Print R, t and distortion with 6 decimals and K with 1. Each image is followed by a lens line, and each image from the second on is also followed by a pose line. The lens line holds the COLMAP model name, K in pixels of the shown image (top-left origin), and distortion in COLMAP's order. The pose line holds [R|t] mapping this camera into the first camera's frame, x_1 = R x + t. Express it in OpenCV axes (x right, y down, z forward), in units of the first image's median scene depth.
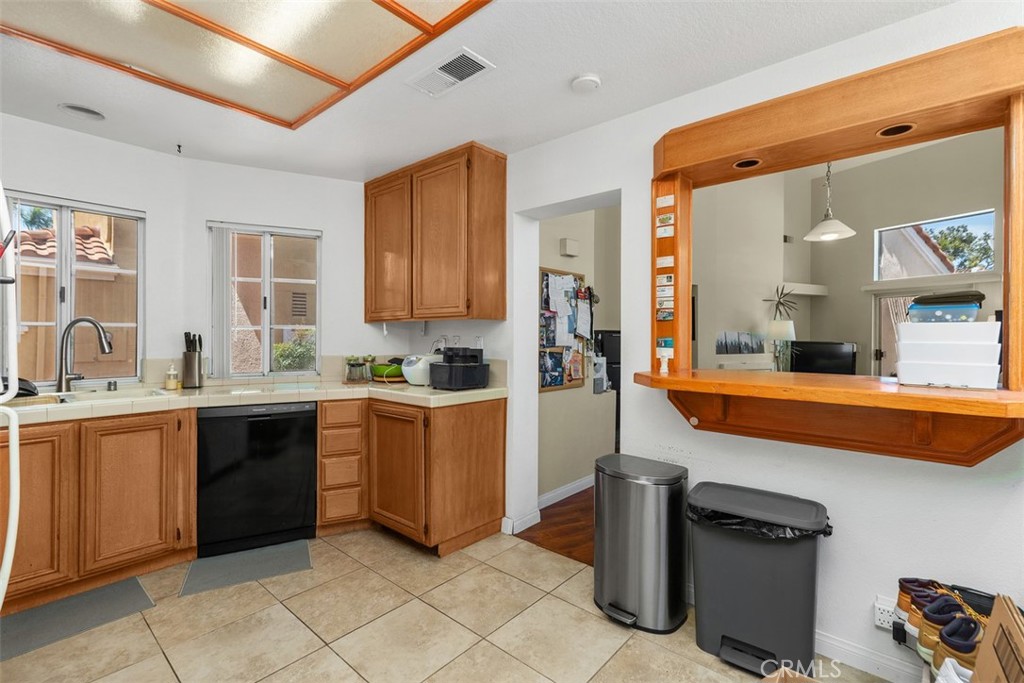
lens RADIAL K [[465.9, 0, 506.7], [0, 465.9, 341.2], [0, 0, 1]] dist [0.009057, -0.001047]
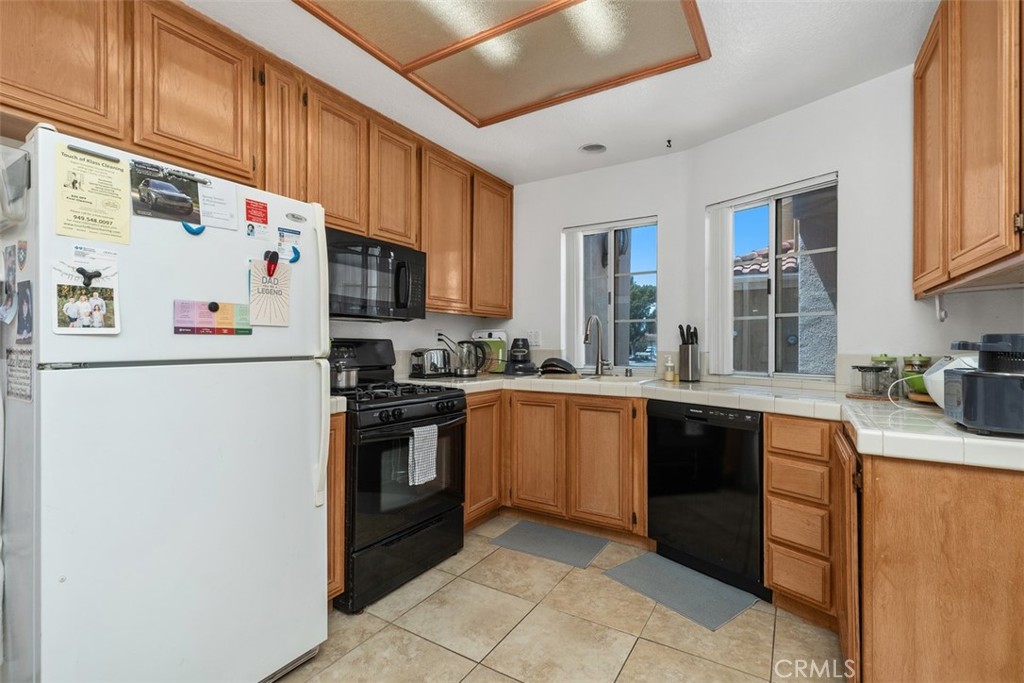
lens RADIAL K [[465.9, 0, 514.1], [0, 465.9, 344.2], [0, 0, 1]] dist [0.009057, -0.001047]
pose [[0.167606, 0.000005, -0.985854, 0.268483], [-0.010660, 0.999942, -0.001807, 0.031830], [0.985796, 0.010812, 0.167597, 0.556964]]
